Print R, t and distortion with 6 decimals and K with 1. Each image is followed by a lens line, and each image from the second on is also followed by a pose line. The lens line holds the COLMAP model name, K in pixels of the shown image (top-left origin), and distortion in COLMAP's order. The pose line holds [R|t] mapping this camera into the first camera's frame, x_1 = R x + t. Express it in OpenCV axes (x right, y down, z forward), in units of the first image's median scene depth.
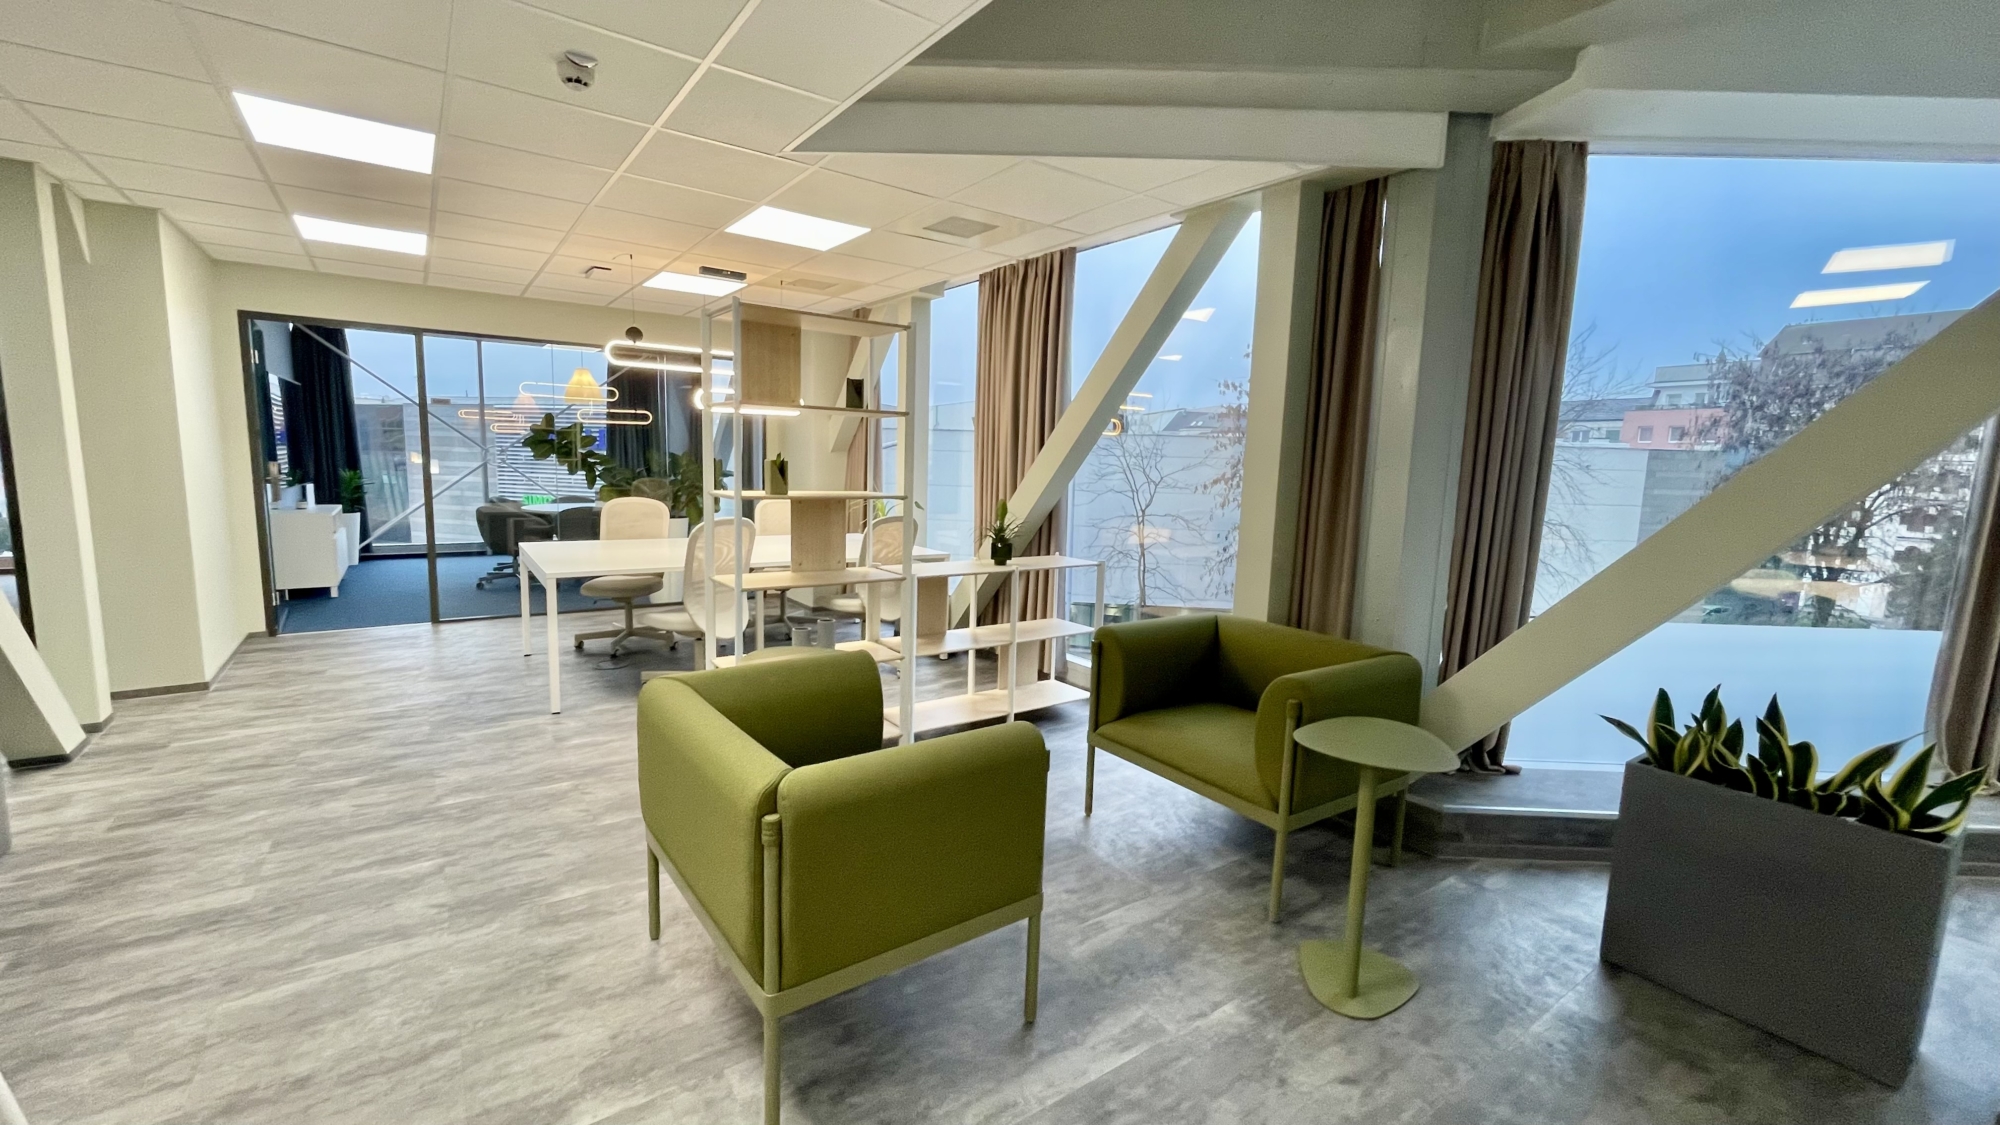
lens RADIAL K [[804.5, 0, 995.1], [0, 804.5, 564.0], [0, 0, 1]] dist [-0.002648, 0.000177]
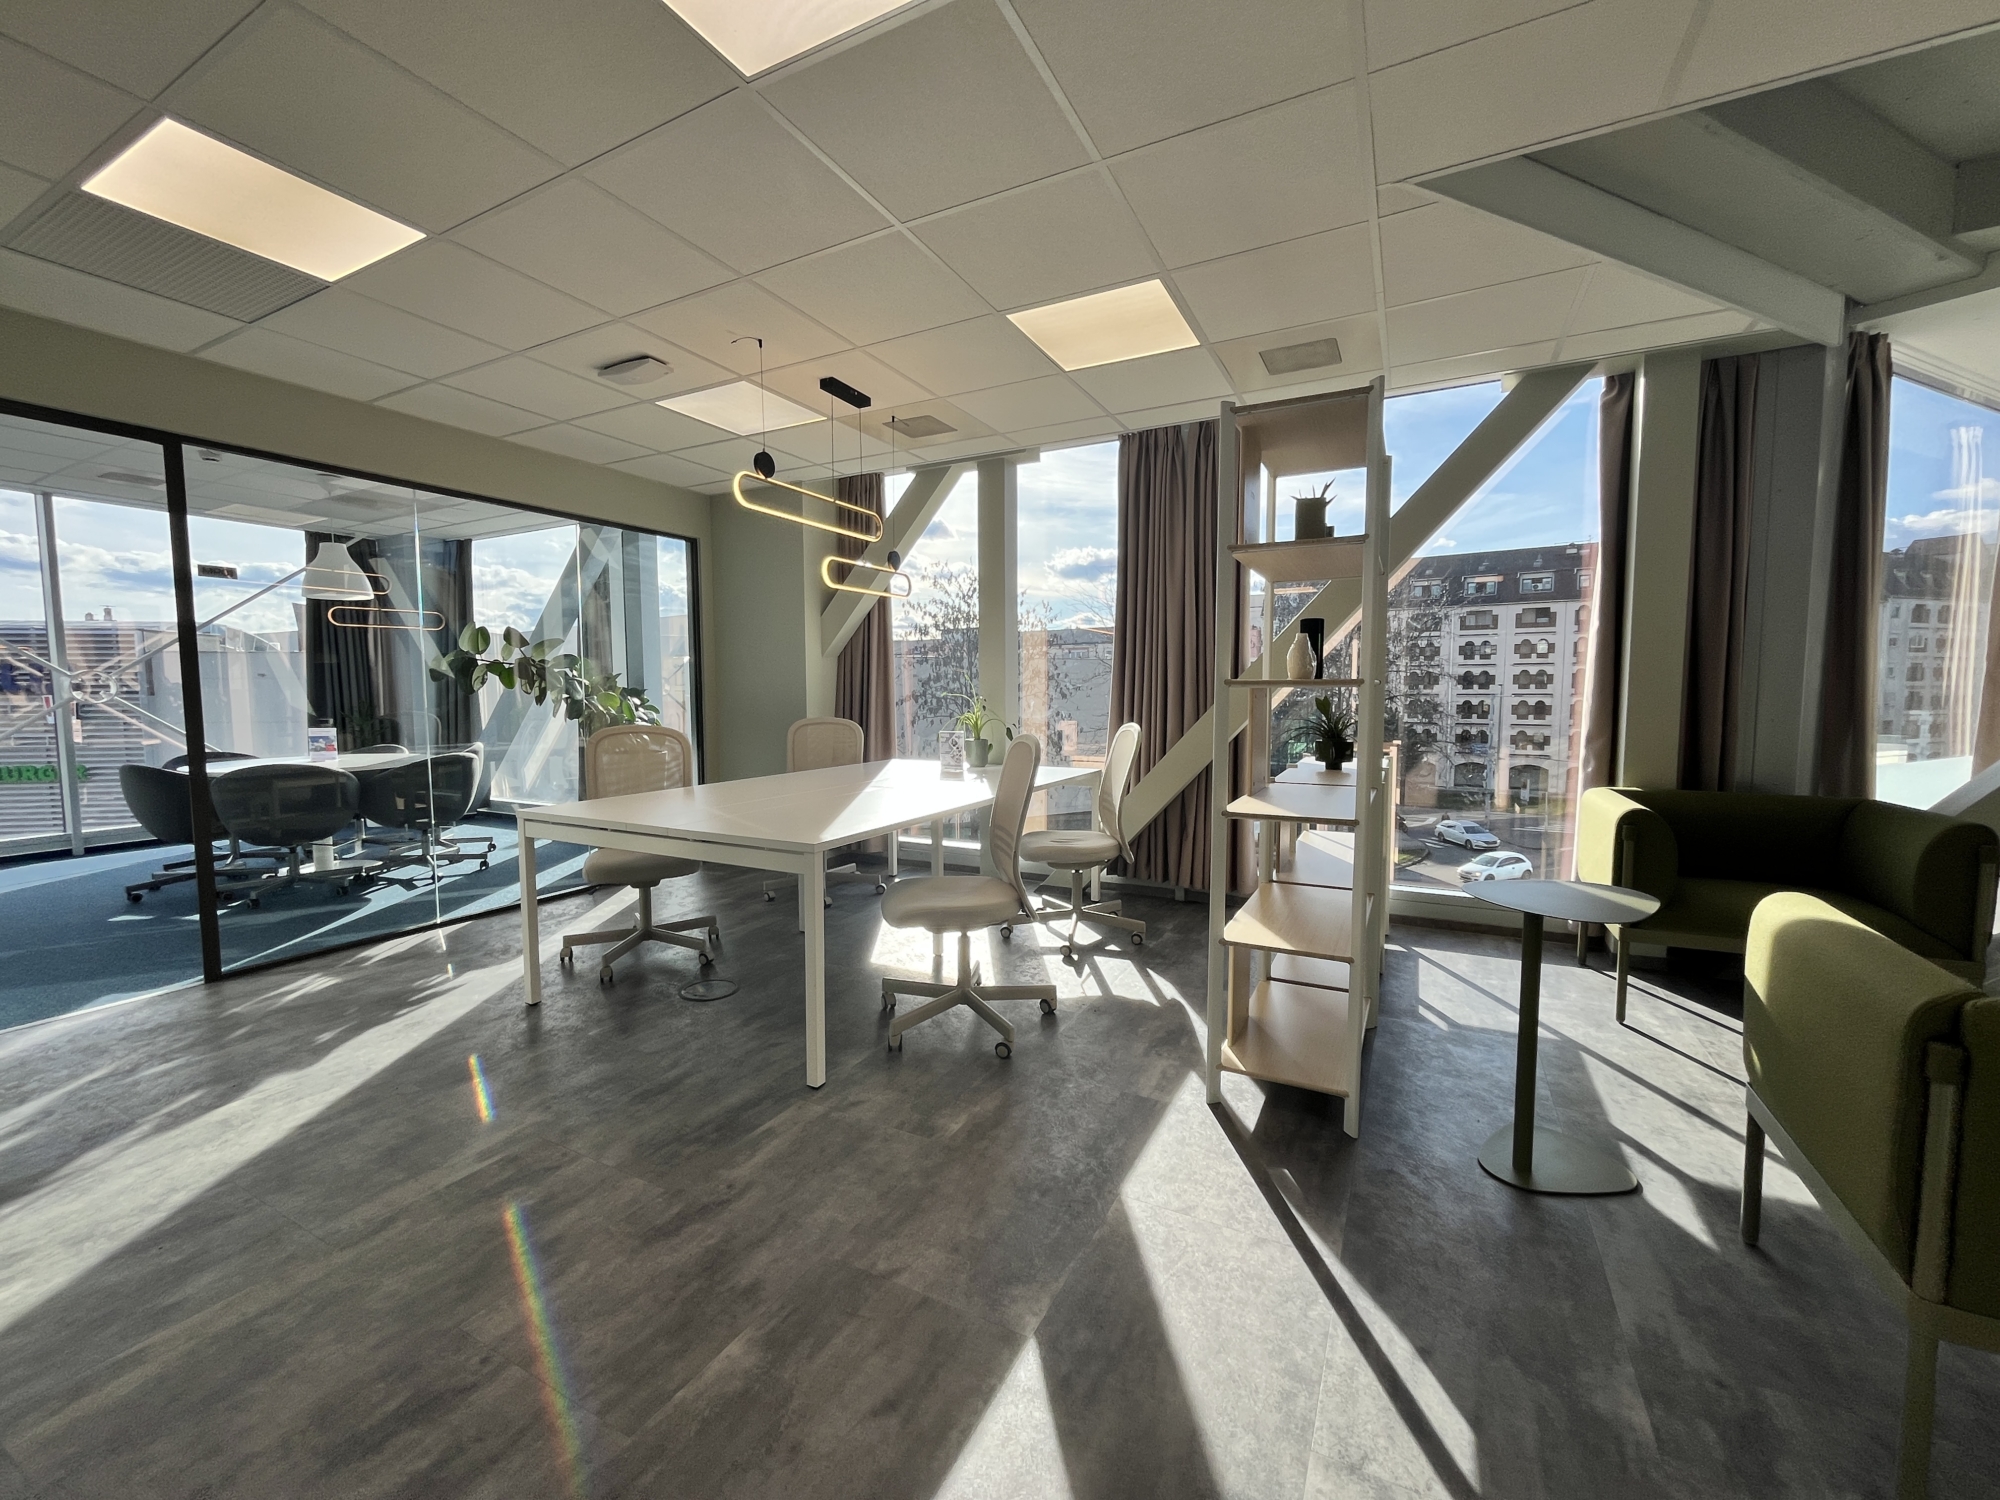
lens RADIAL K [[809.0, 0, 1002.5], [0, 809.0, 745.8], [0, 0, 1]] dist [-0.002704, 0.000367]
pose [[0.895079, -0.066552, 0.440912, -0.825689], [0.089833, 0.995439, -0.032112, -0.033457], [-0.436764, 0.068351, 0.896975, 0.505468]]
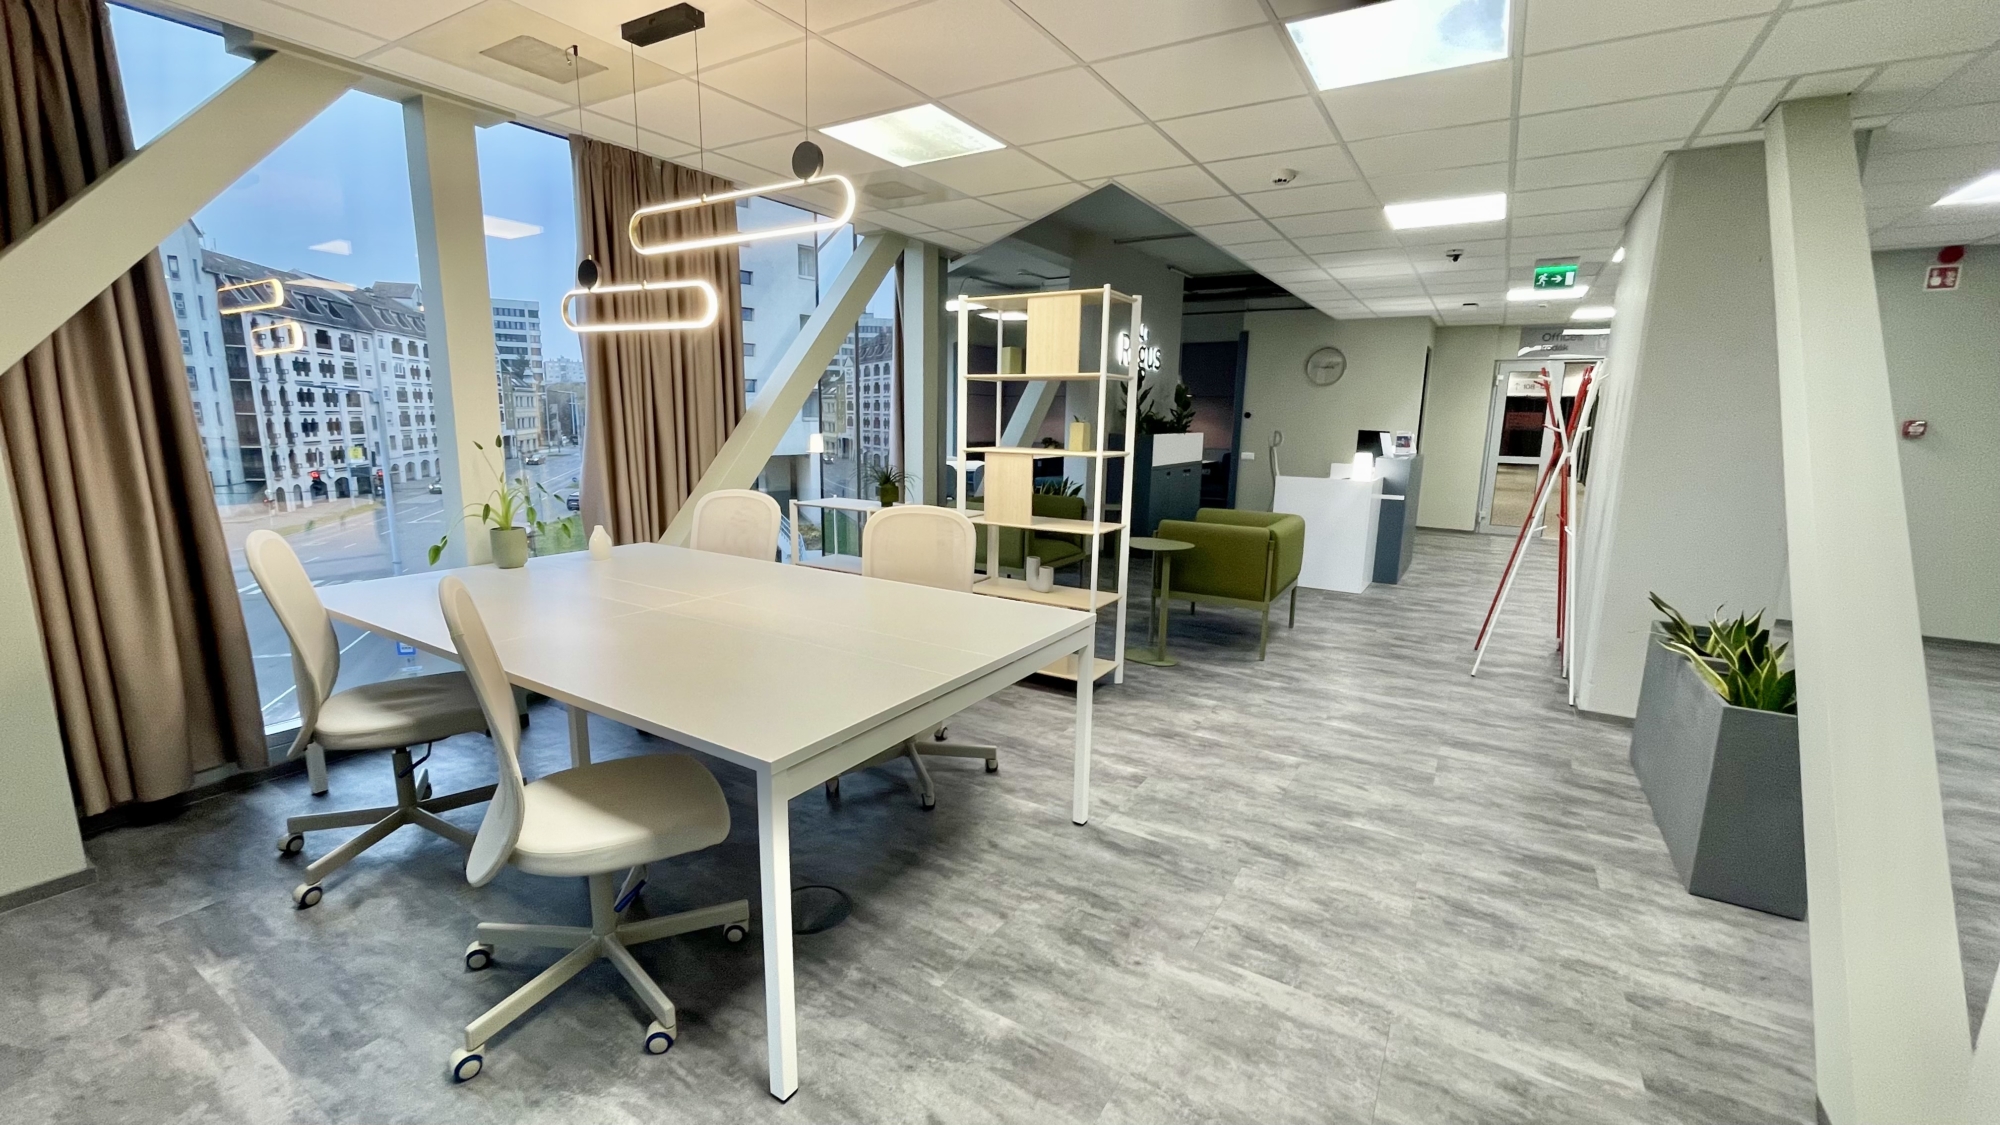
lens RADIAL K [[804.5, 0, 982.8], [0, 804.5, 557.1], [0, 0, 1]] dist [-0.002648, 0.000177]
pose [[-0.369747, -0.199836, 0.907388, -1.343077], [0.091546, 0.964009, 0.249610, -0.248360], [-0.924611, 0.175361, -0.338145, 1.575991]]
